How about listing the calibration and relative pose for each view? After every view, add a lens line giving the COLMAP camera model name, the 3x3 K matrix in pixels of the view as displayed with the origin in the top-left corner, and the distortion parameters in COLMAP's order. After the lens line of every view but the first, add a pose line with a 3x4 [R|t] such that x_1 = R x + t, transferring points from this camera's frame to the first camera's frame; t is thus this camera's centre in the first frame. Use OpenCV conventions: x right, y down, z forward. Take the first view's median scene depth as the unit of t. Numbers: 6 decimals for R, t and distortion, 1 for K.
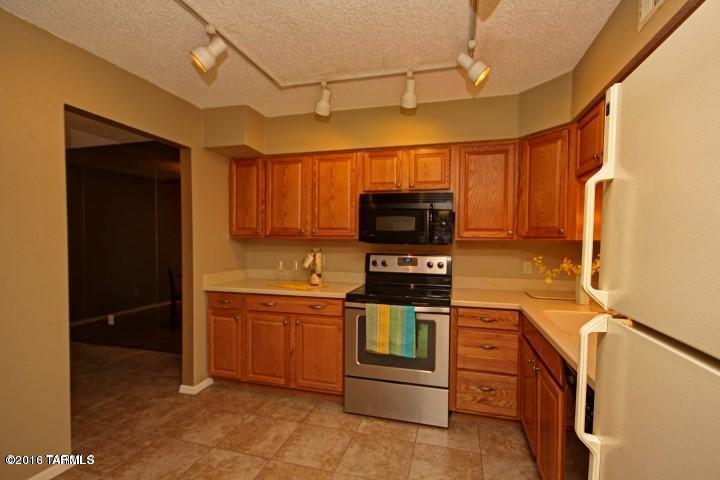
lens RADIAL K [[342.7, 0, 360.0], [0, 342.7, 240.0], [0, 0, 1]] dist [-0.001745, -0.000052]
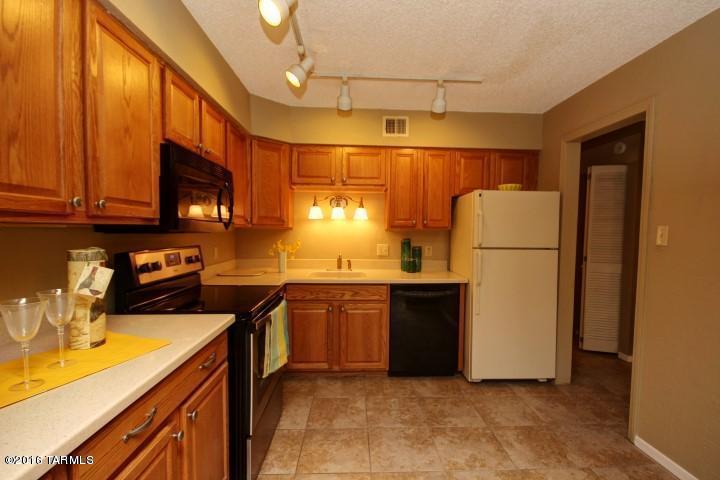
lens RADIAL K [[342.7, 0, 360.0], [0, 342.7, 240.0], [0, 0, 1]] dist [-0.001745, -0.000052]
pose [[-0.300198, -0.042001, 0.952952, -0.833042], [-0.009498, 0.999112, 0.041043, -0.006543], [-0.953830, 0.003270, -0.300330, 1.161247]]
